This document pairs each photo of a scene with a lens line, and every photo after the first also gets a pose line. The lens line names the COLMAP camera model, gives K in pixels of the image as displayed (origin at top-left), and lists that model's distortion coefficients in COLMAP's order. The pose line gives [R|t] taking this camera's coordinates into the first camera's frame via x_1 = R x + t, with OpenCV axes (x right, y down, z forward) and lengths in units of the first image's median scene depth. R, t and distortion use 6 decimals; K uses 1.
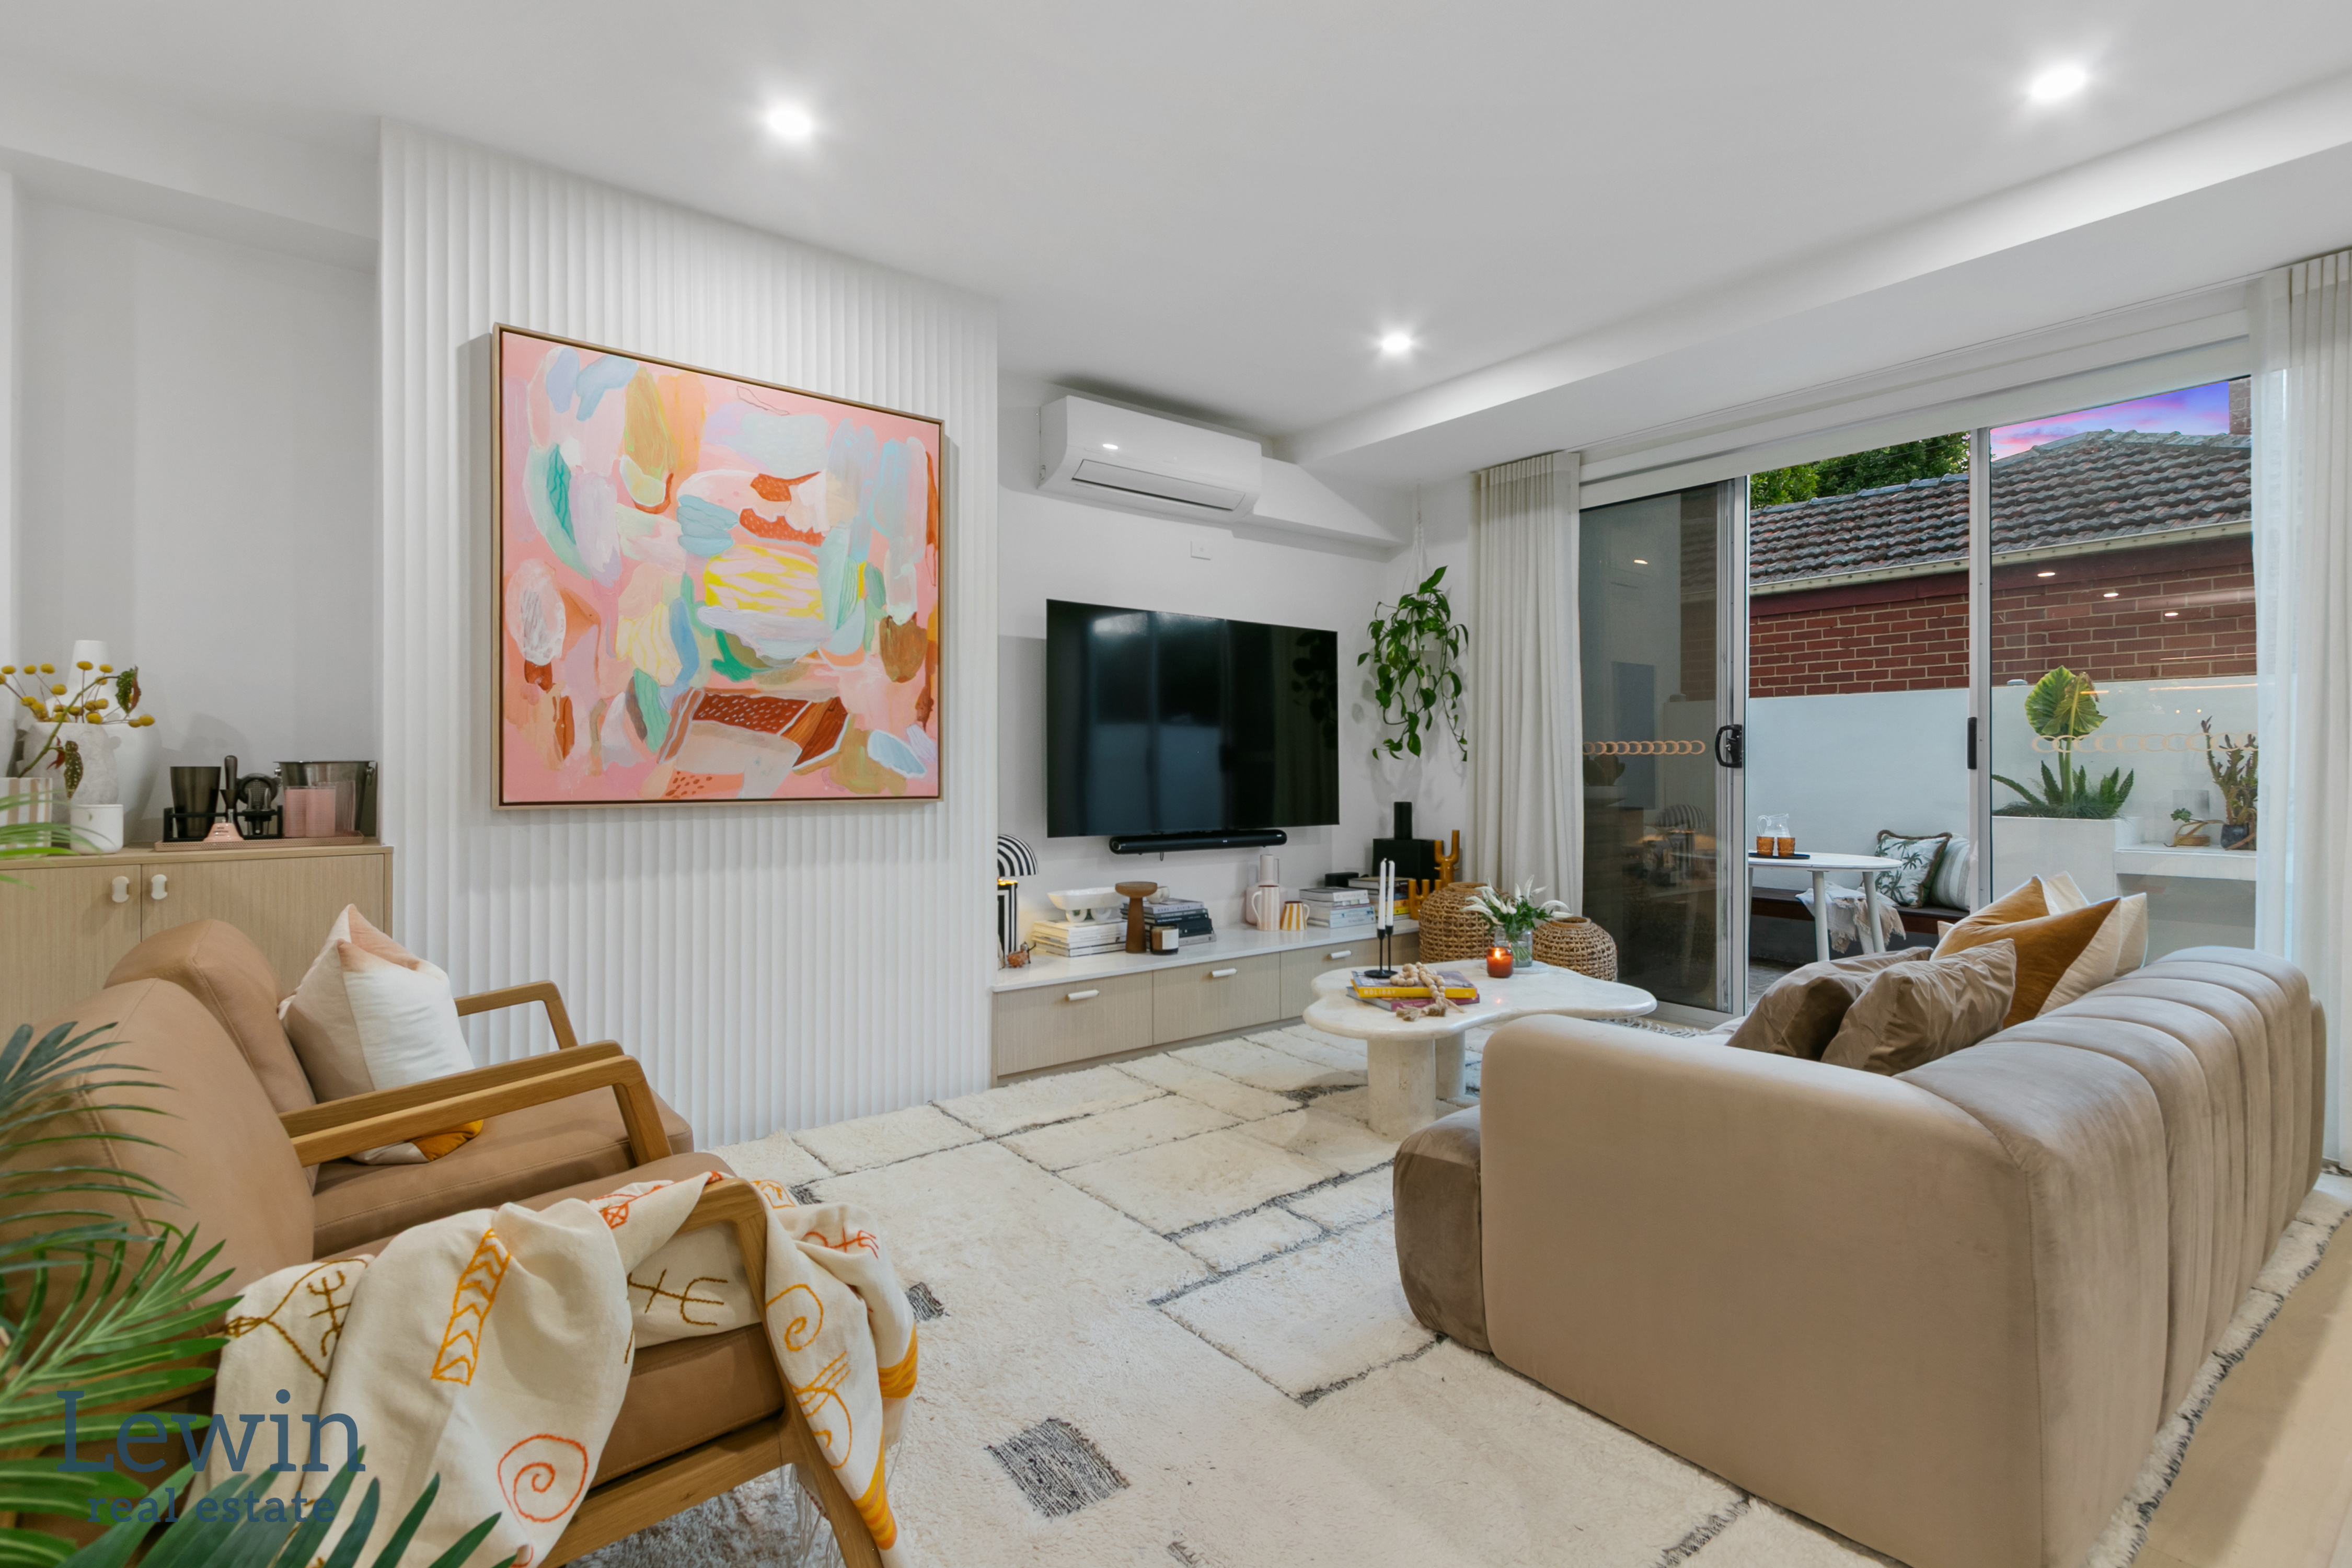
lens RADIAL K [[1094.2, 0, 1187.5], [0, 1094.2, 776.0], [0, 0, 1]] dist [0.011742, -0.000292]
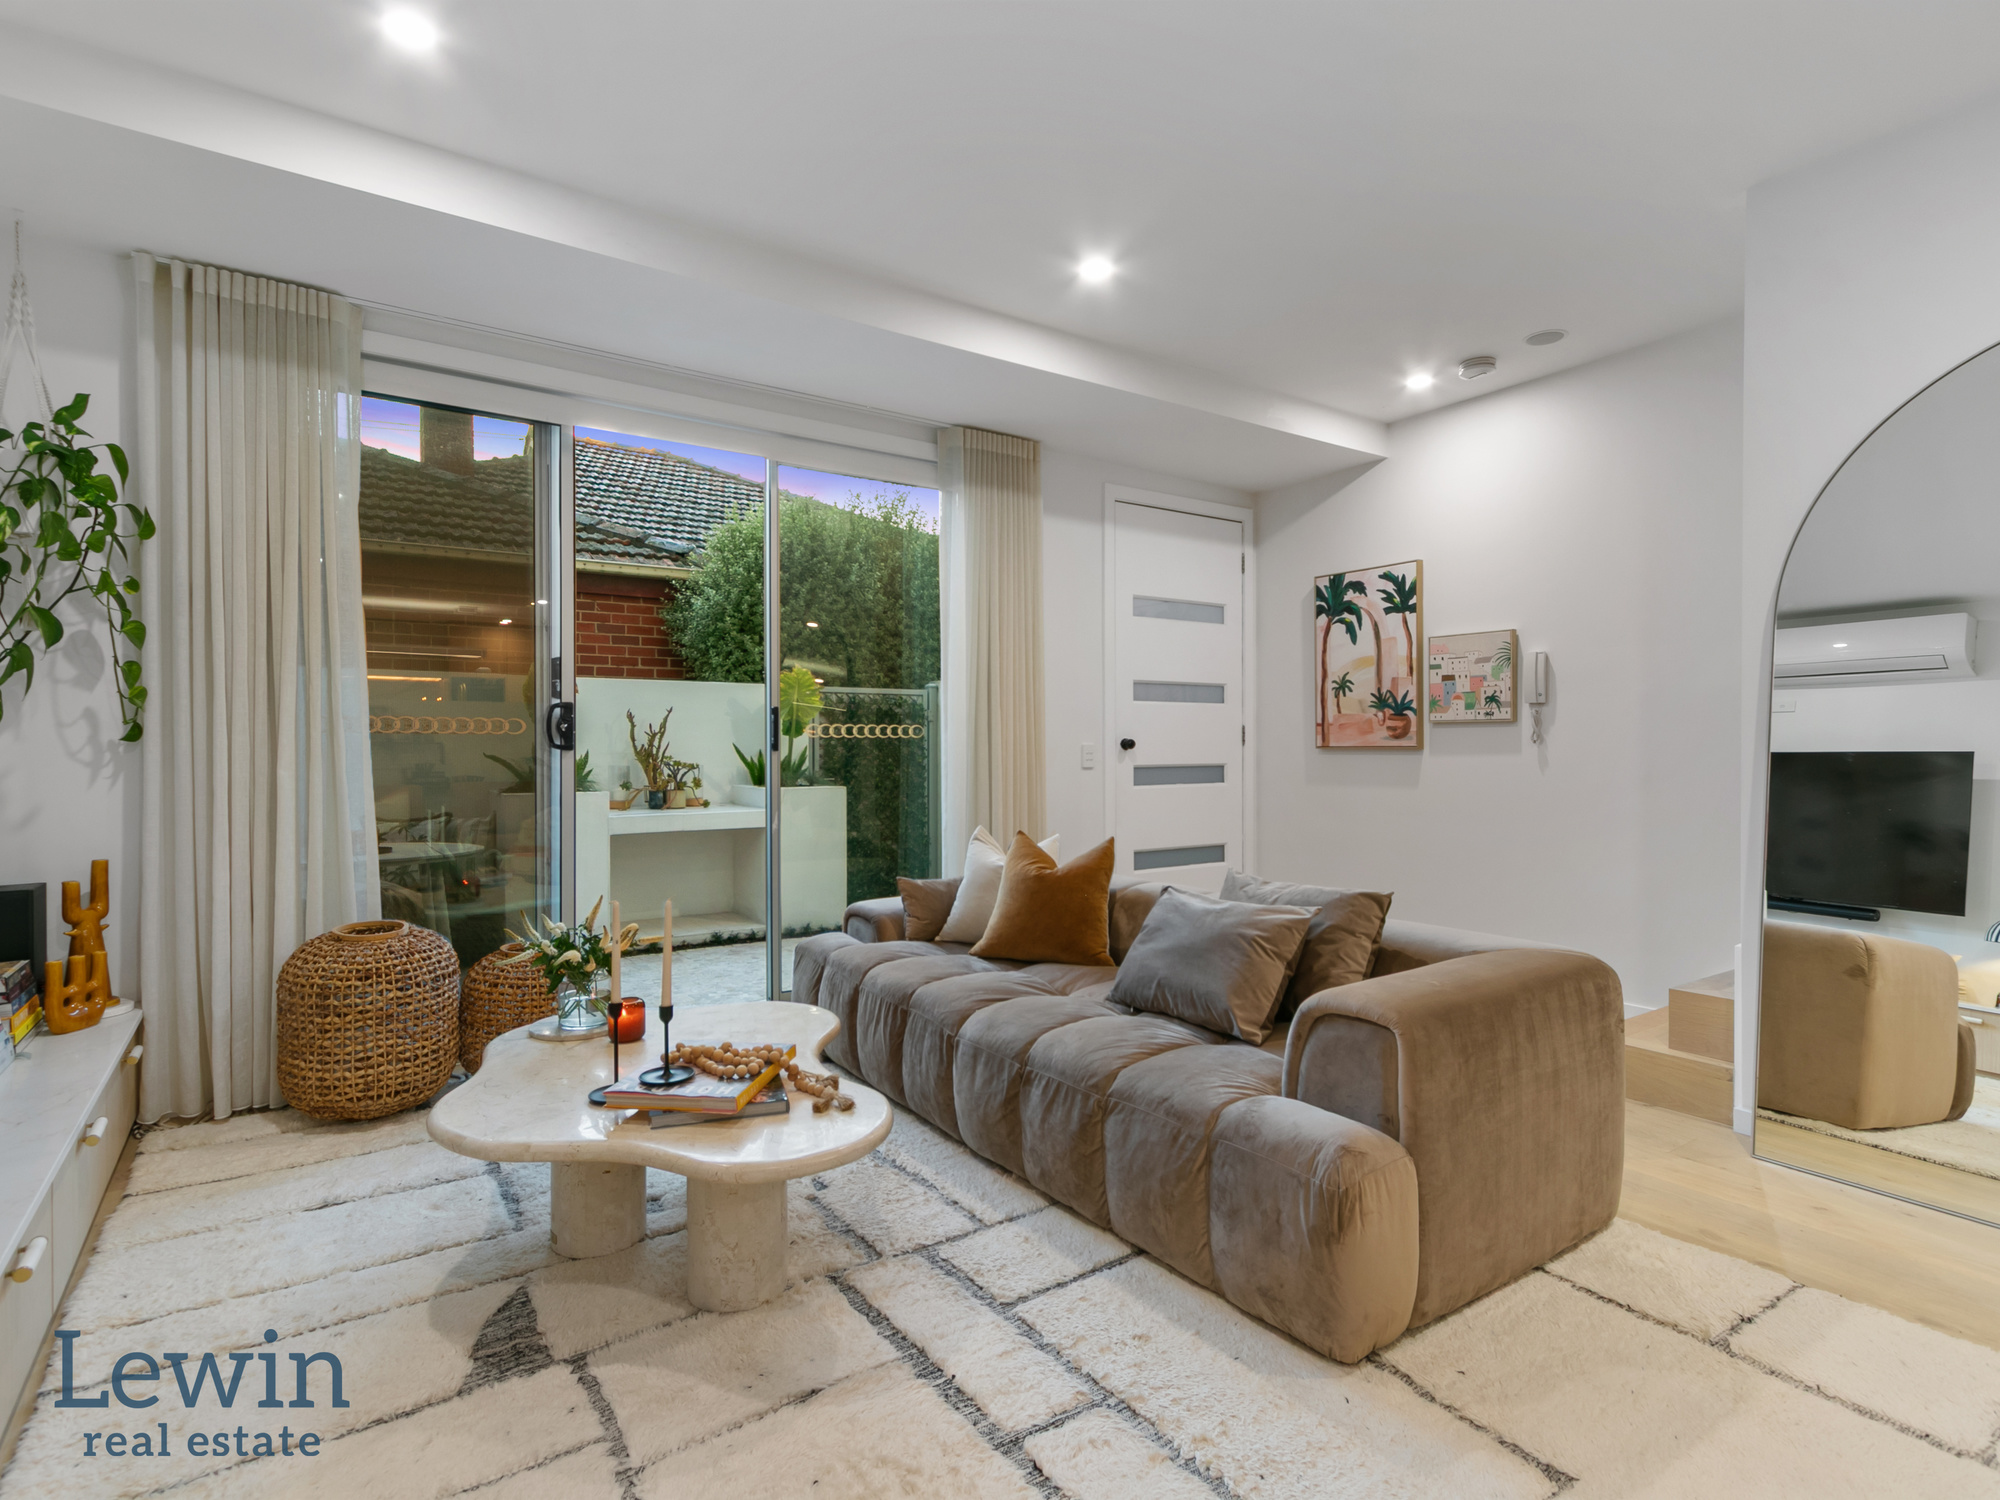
lens RADIAL K [[1031.4, 0, 1000.0], [0, 1031.4, 750.0], [0, 0, 1]] dist [0.001784, -0.001928]
pose [[0.066556, -0.003927, 0.997775, -0.434434], [0.006868, 0.999970, 0.003478, -0.010816], [-0.997759, 0.006621, 0.066581, 0.811478]]
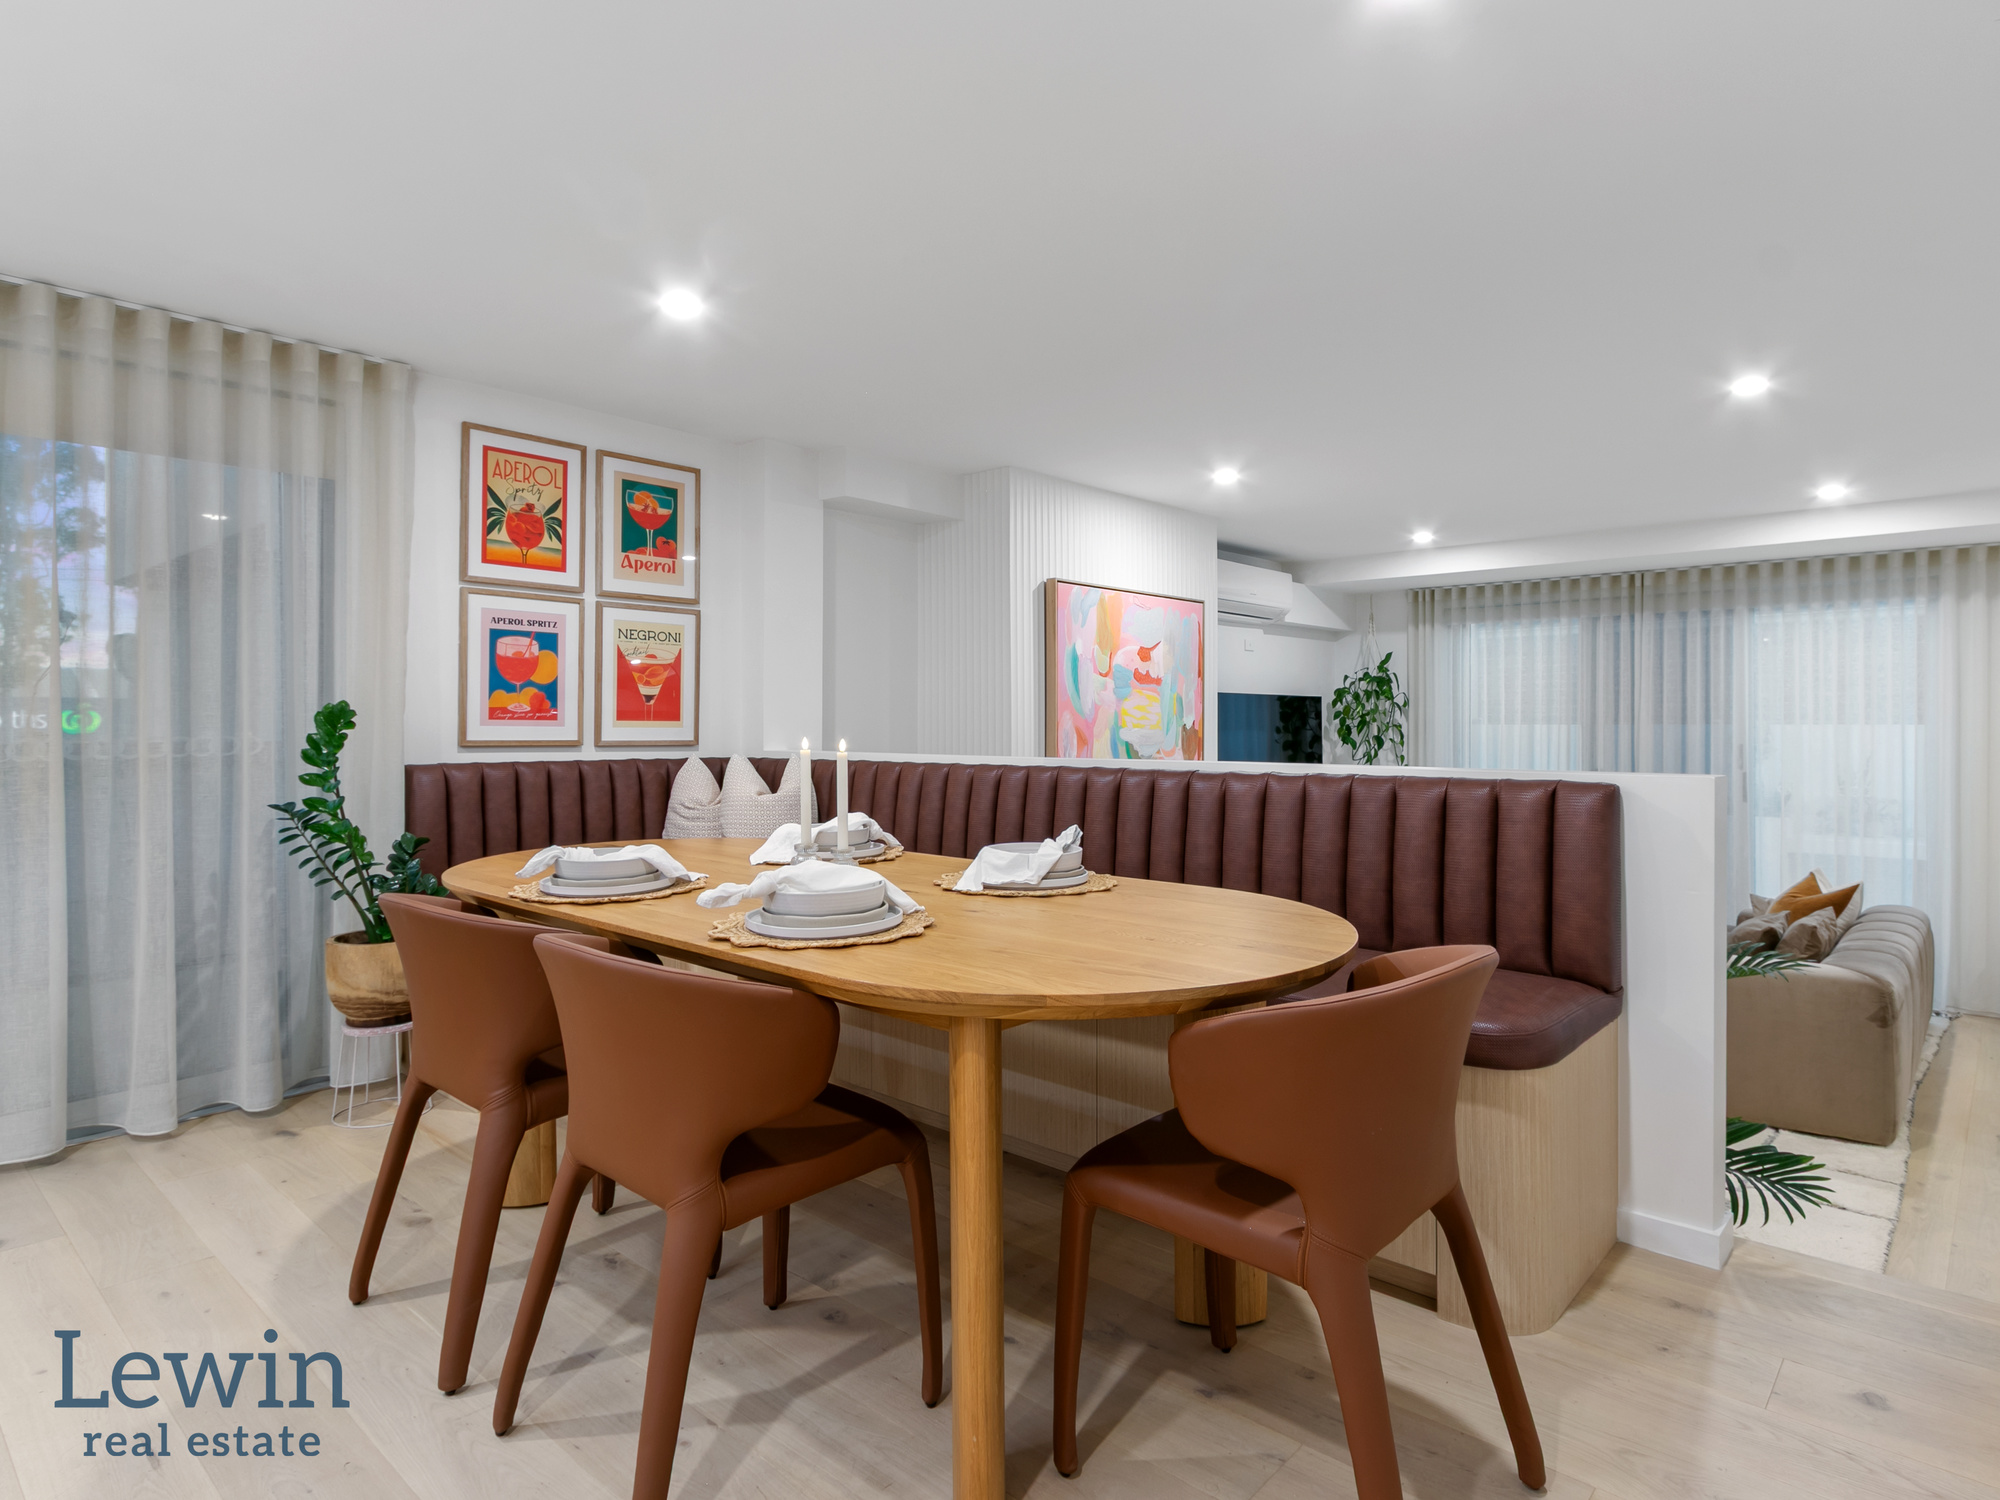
lens RADIAL K [[1129.1, 0, 1000.0], [0, 1129.1, 750.0], [0, 0, 1]] dist [0.002206, 0.000925]
pose [[0.986317, -0.007518, 0.164688, -0.860439], [0.005324, 0.999891, 0.013754, -0.137896], [-0.164773, -0.012689, 0.986250, -0.649148]]
